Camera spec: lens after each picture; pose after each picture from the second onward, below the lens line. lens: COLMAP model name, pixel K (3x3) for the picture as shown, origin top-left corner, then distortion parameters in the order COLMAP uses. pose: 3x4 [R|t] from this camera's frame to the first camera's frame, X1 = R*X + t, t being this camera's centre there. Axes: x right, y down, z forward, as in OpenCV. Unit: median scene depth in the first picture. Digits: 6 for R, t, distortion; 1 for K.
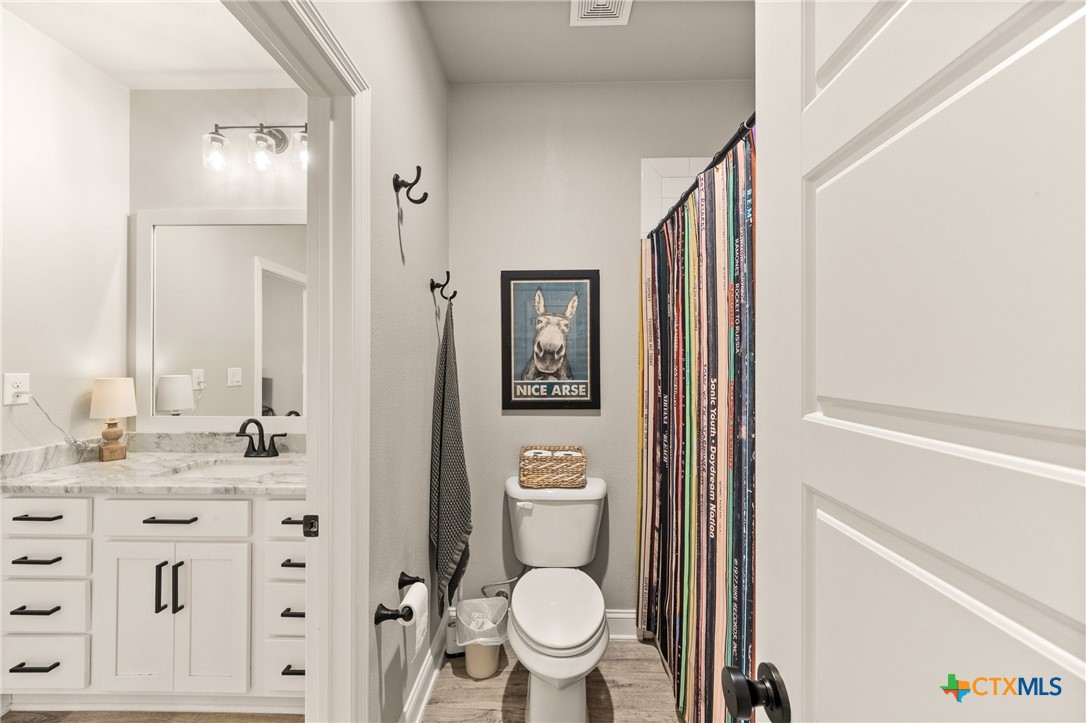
lens RADIAL K [[408.3, 0, 543.0], [0, 408.3, 361.5], [0, 0, 1]] dist [-0.001073, -0.000055]
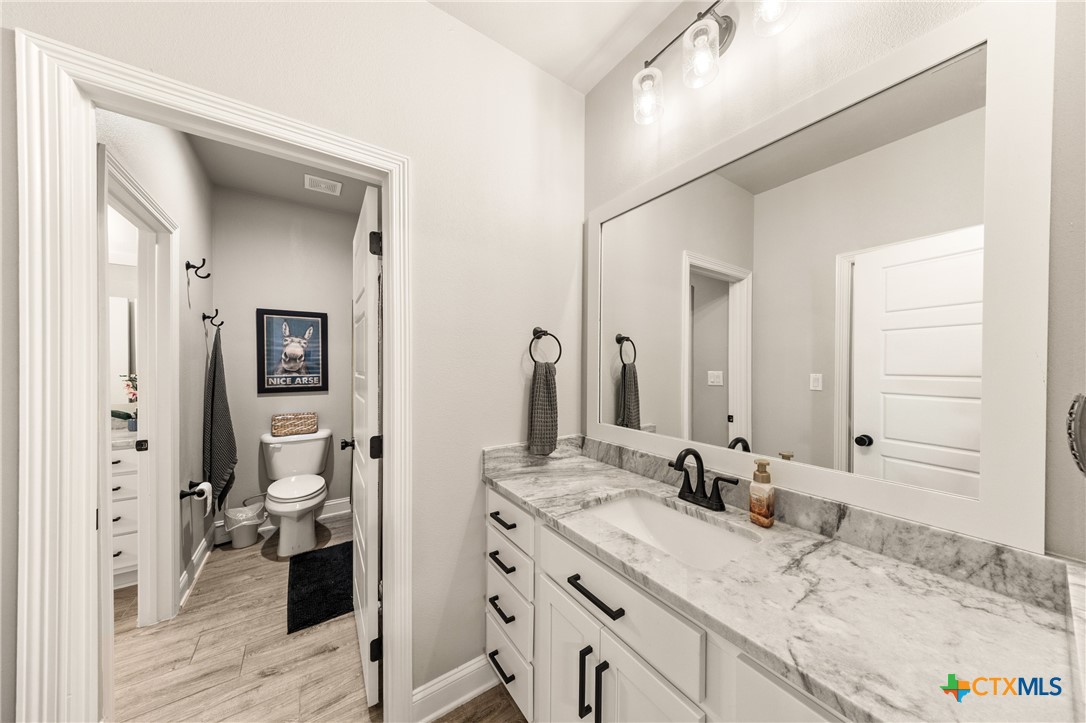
lens RADIAL K [[349.3, 0, 547.5], [0, 349.3, 368.2], [0, 0, 1]] dist [-0.005015, -0.000056]
pose [[0.809669, -0.003287, 0.586878, 0.025017], [-0.001747, 0.999966, 0.008010, 0.004982], [-0.586885, -0.007511, 0.809636, -0.920580]]
